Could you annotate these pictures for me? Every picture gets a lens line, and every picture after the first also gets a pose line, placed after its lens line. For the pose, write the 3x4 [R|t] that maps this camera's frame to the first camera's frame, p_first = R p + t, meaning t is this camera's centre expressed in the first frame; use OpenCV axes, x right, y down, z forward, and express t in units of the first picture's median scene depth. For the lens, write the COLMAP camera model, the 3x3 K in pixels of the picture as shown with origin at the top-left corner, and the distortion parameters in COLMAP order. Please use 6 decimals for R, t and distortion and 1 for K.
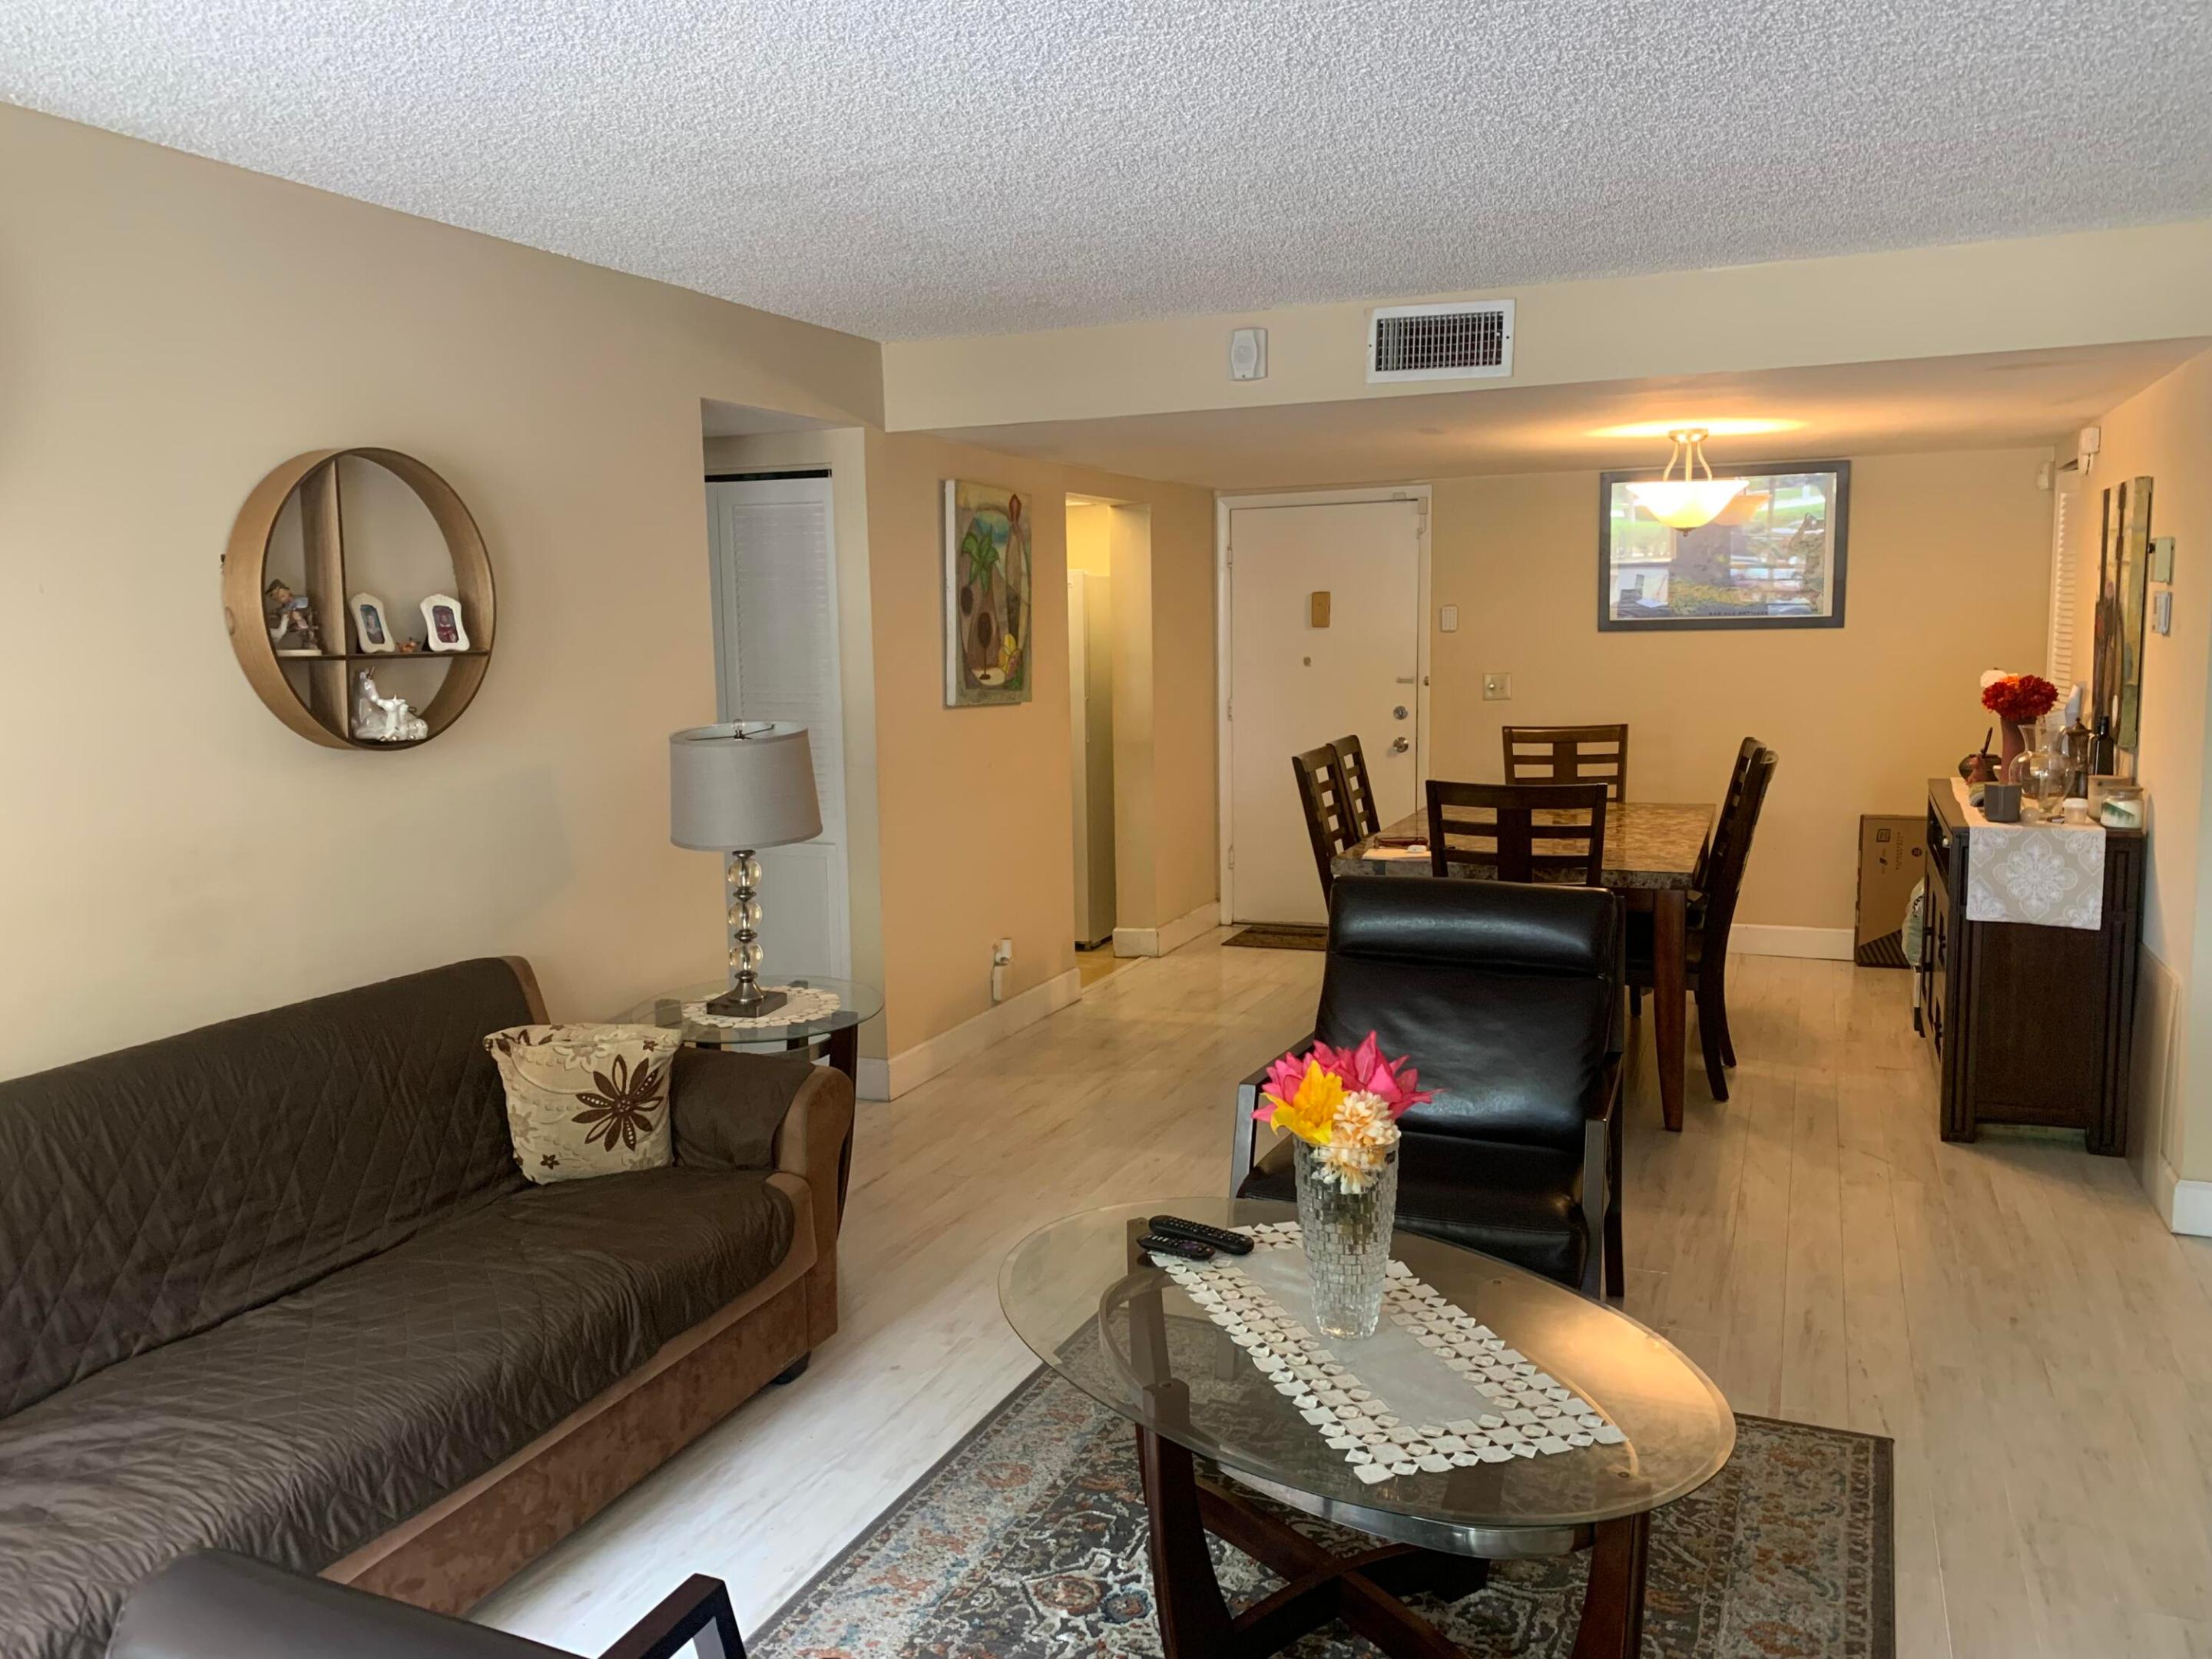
lens RADIAL K [[1648.5, 0, 1108.0], [0, 1648.5, 823.1], [0, 0, 1]] dist [0.065987, -0.079830]
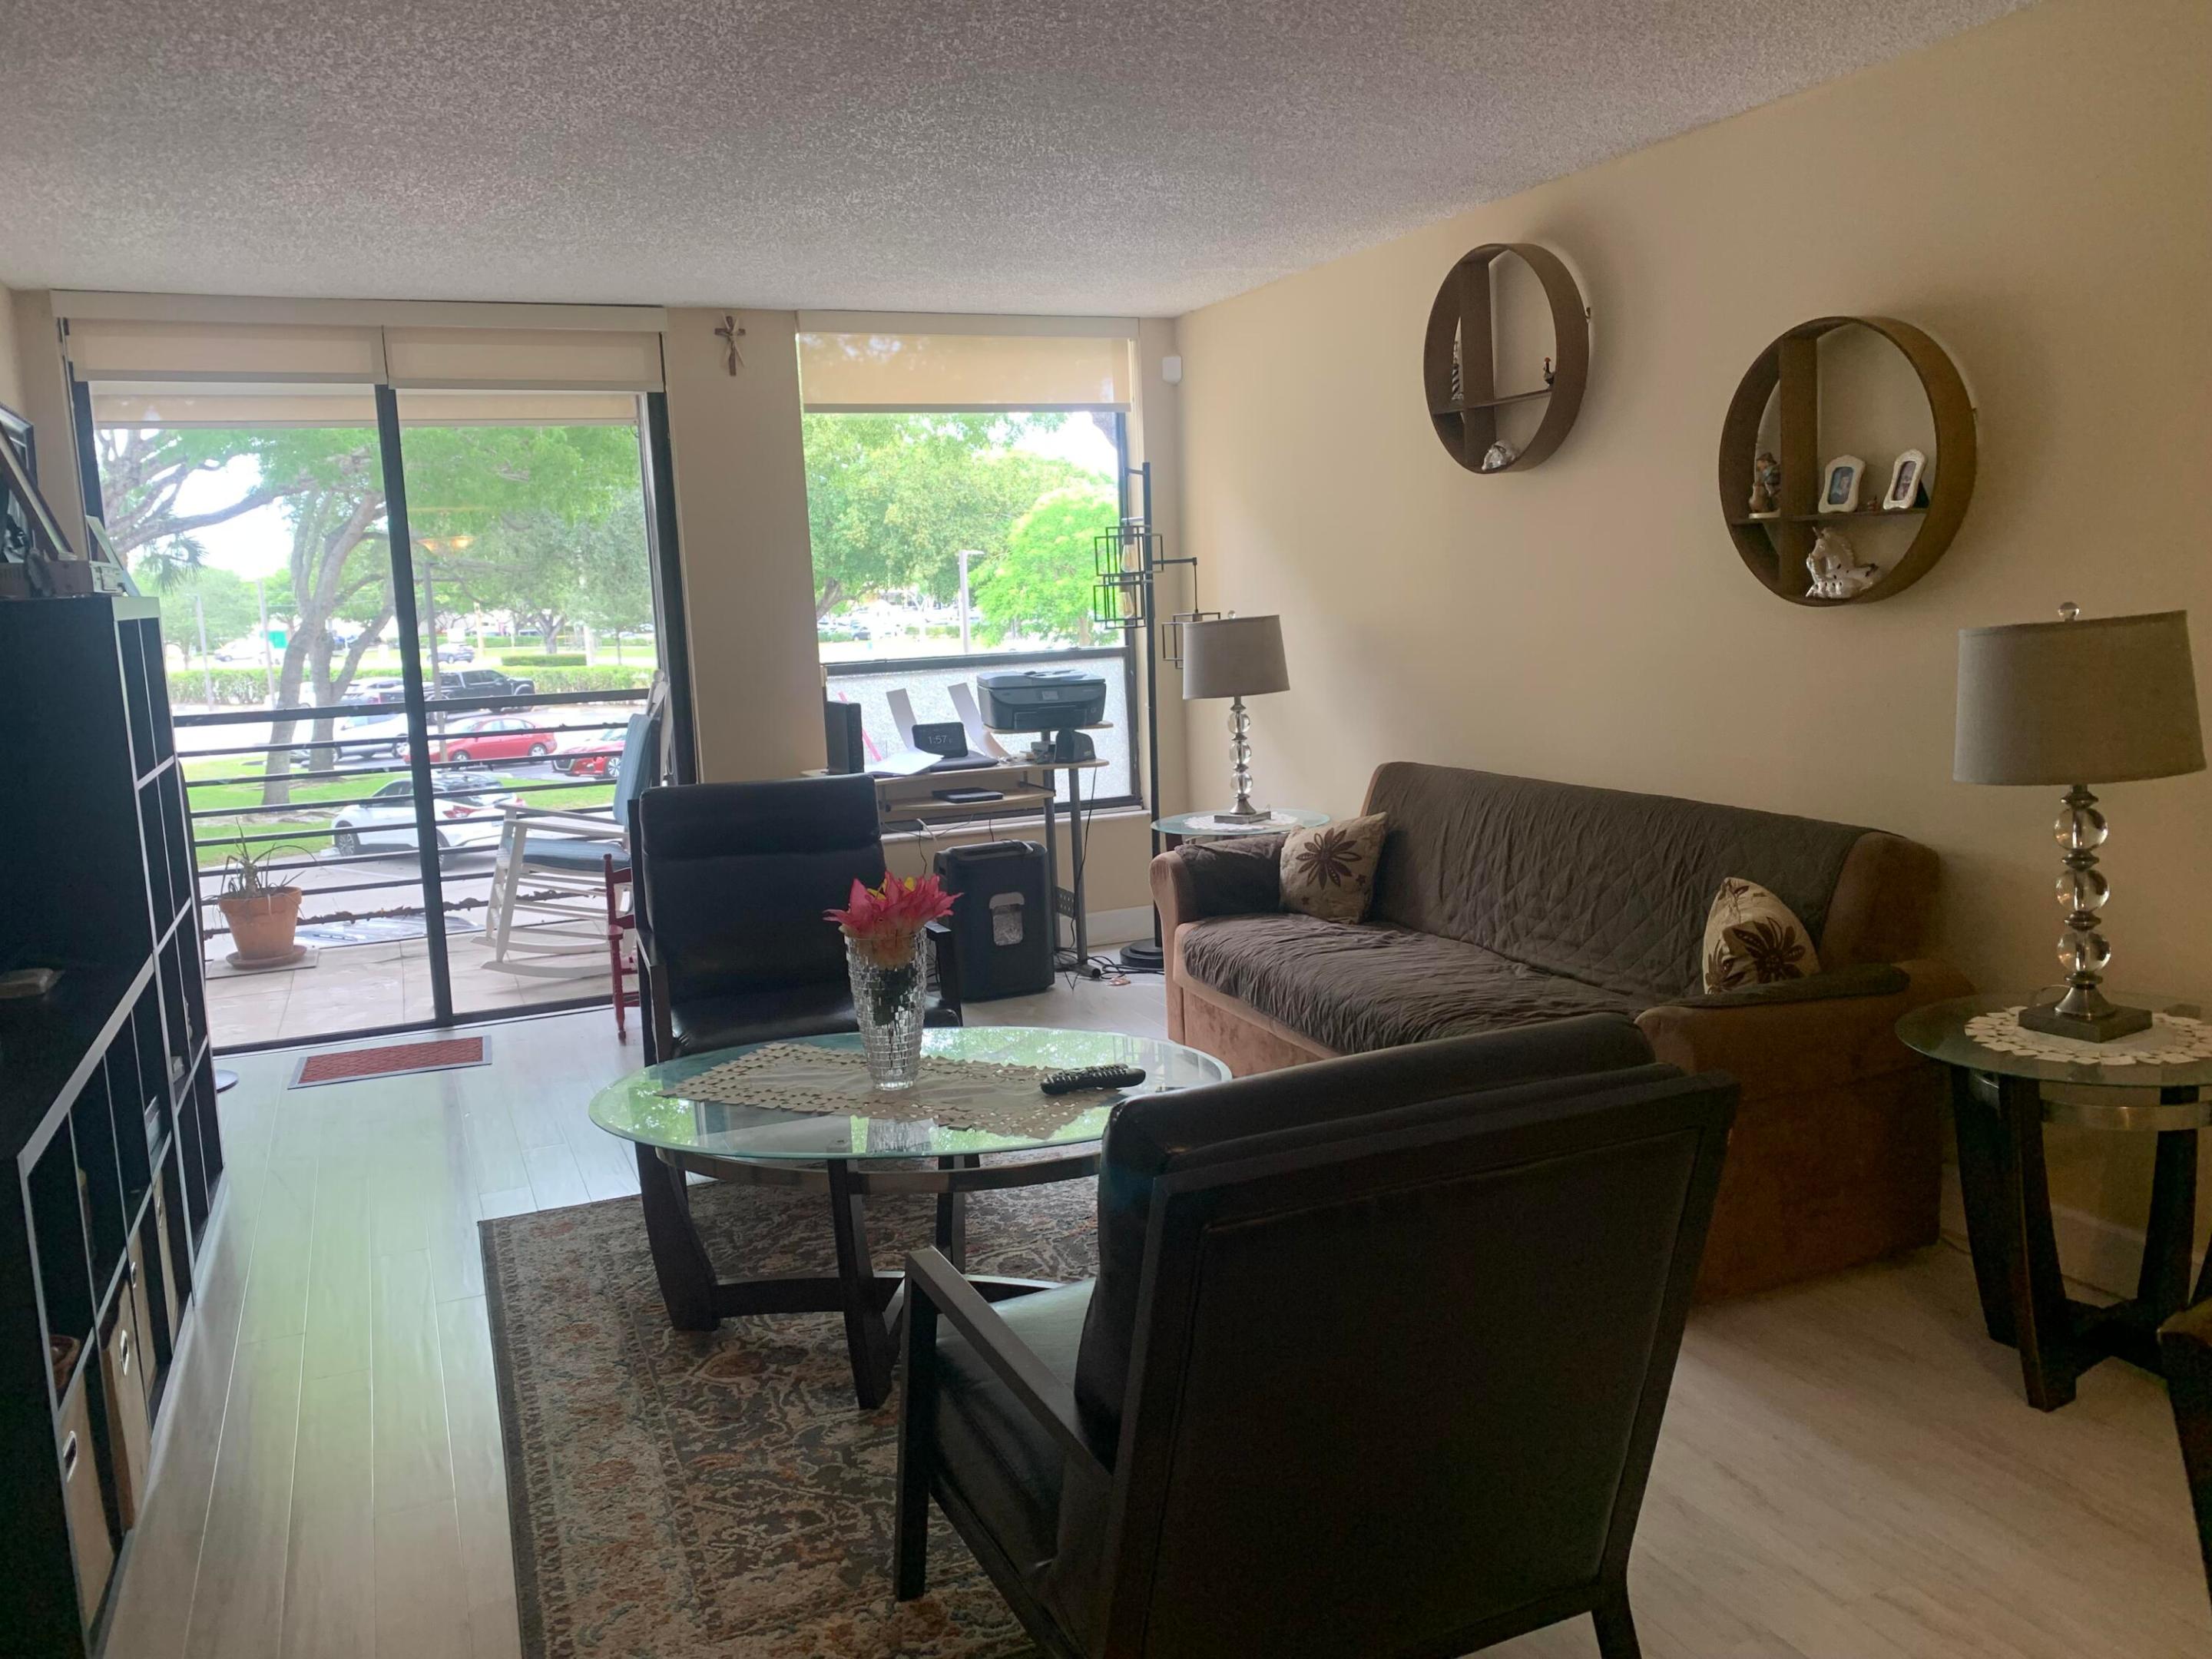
lens RADIAL K [[1691.9, 0, 1080.1], [0, 1691.9, 814.9], [0, 0, 1]] dist [0.104607, -0.177515]
pose [[-0.697376, 0.144288, -0.702031, 0.433232], [-0.033428, 0.971911, 0.232962, -0.097174], [0.715925, 0.185930, -0.672964, 0.900653]]
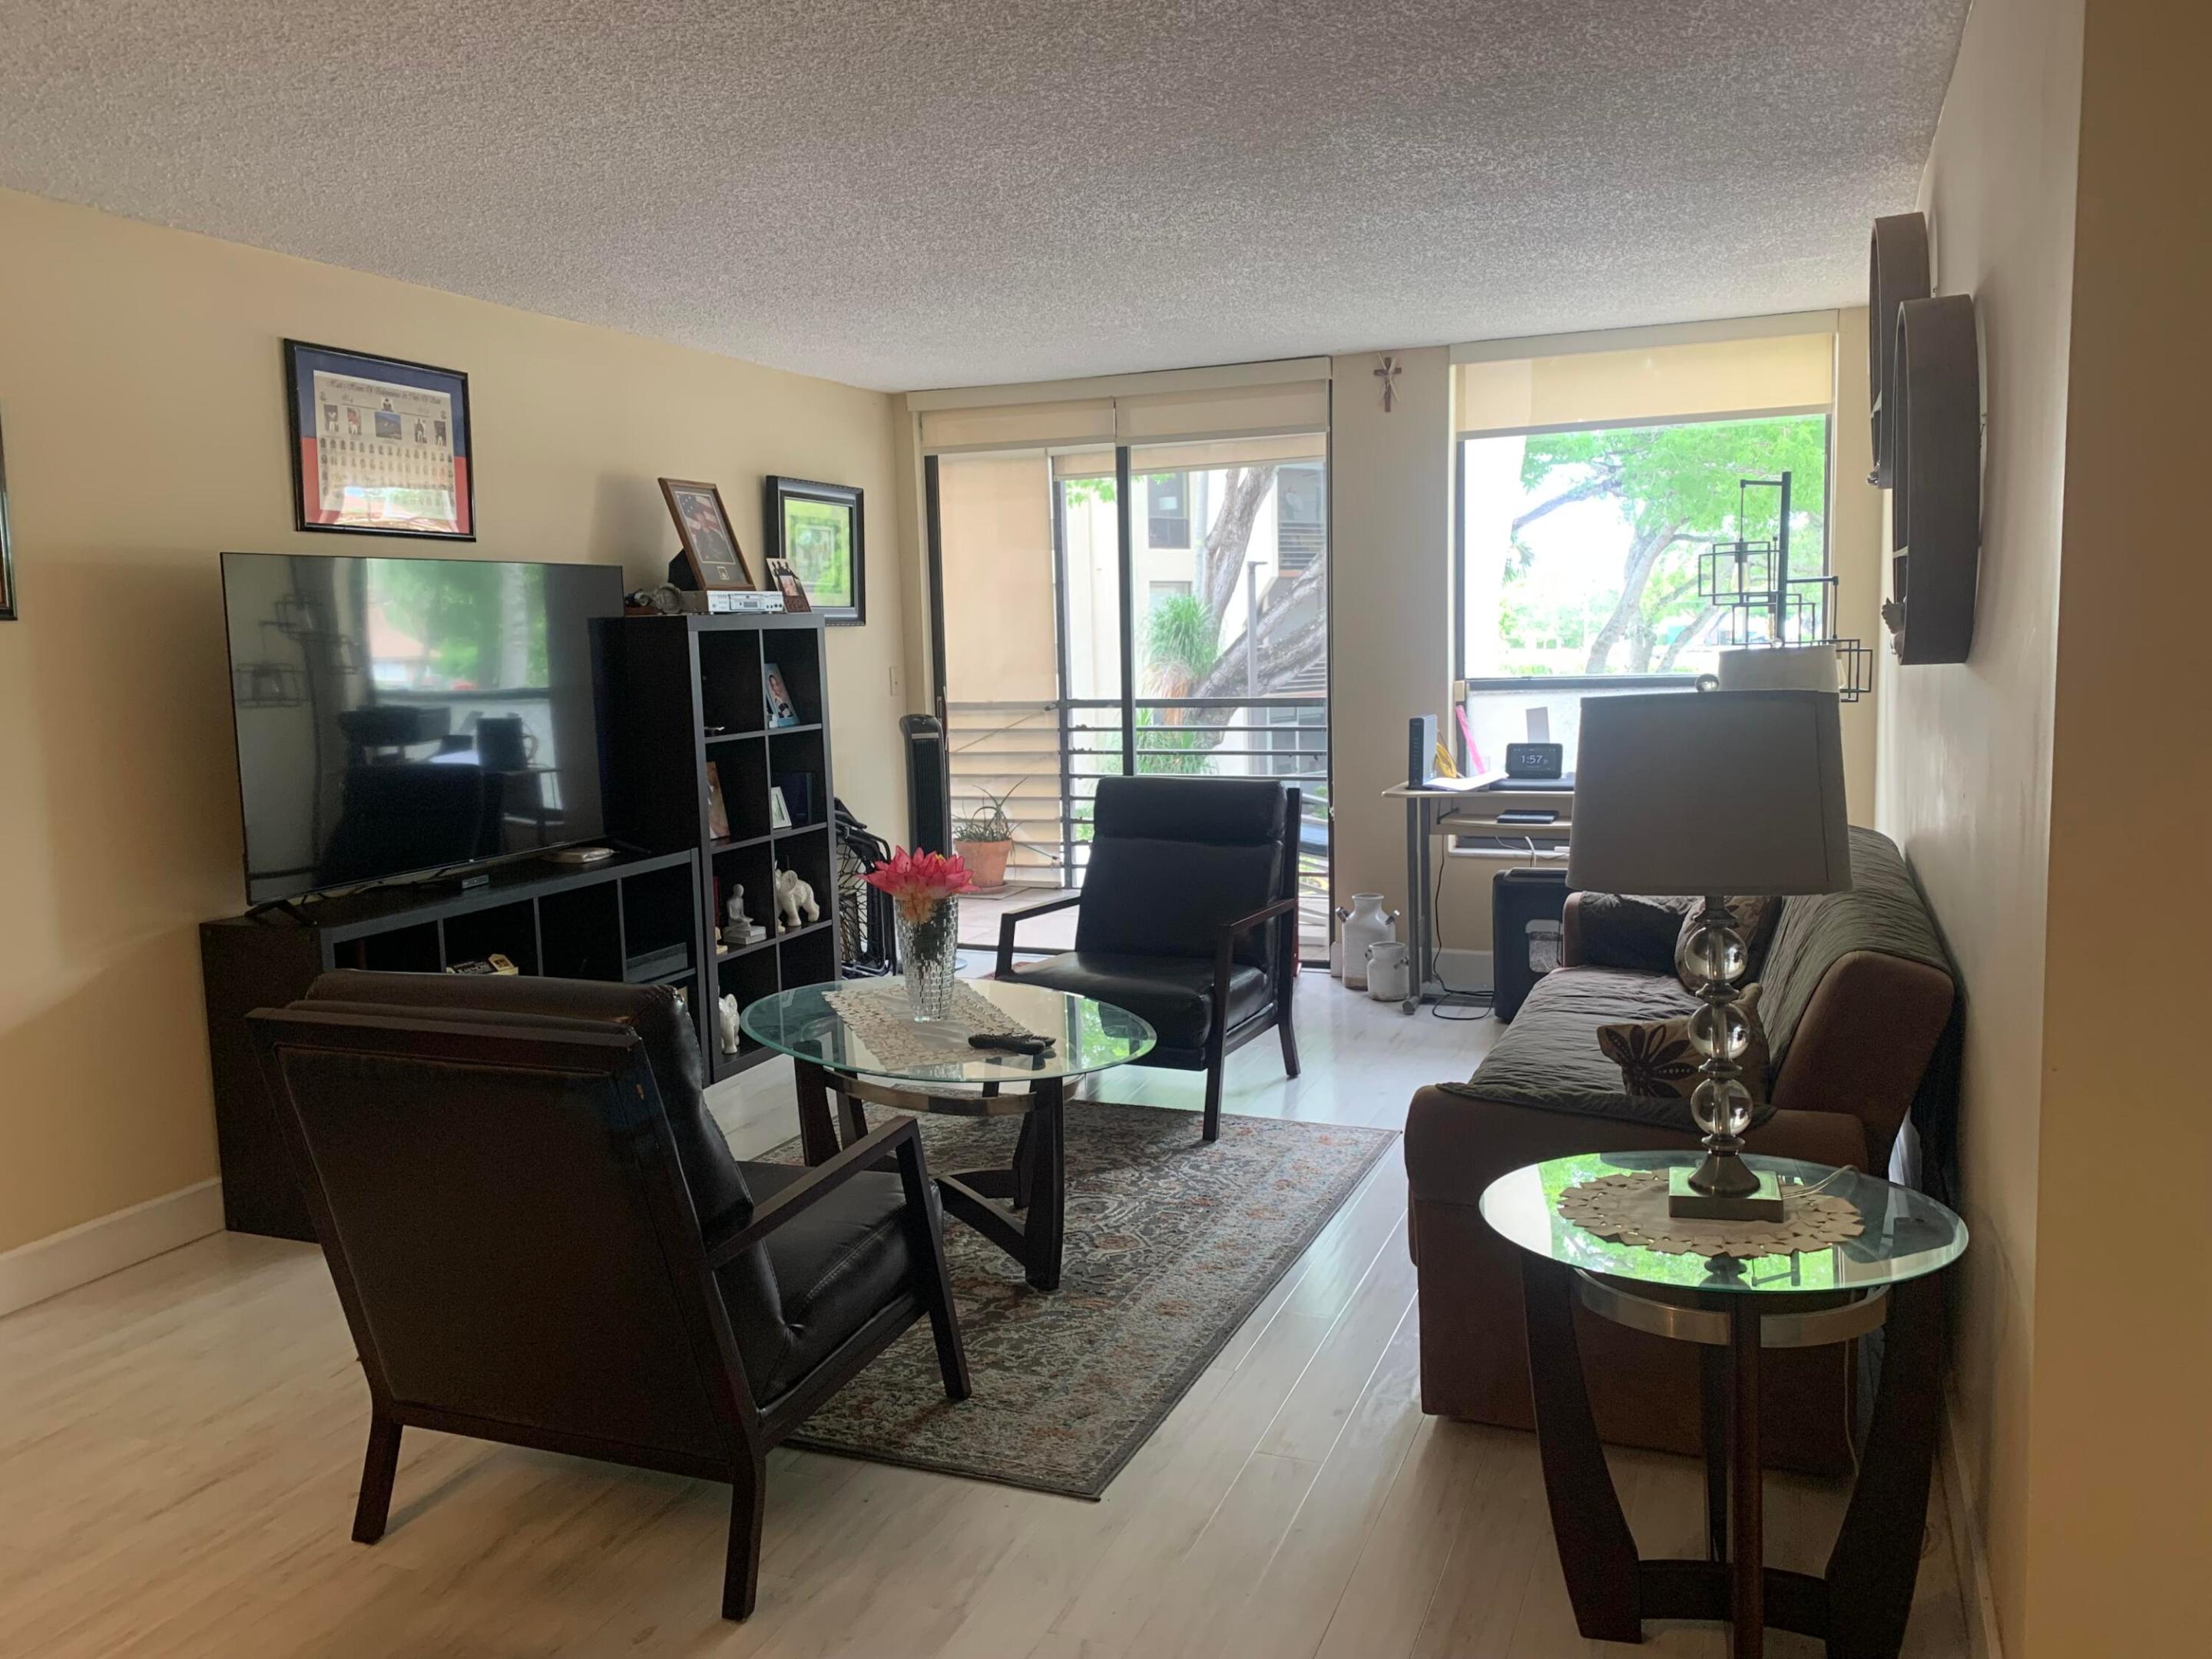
lens RADIAL K [[1696.2, 0, 1077.3], [0, 1696.2, 804.4], [0, 0, 1]] dist [0.070556, -0.132744]
pose [[-0.998842, 0.048070, 0.002002, -0.008099], [0.047295, 0.973387, 0.224234, -0.119343], [0.008830, 0.224069, -0.974533, 1.177837]]
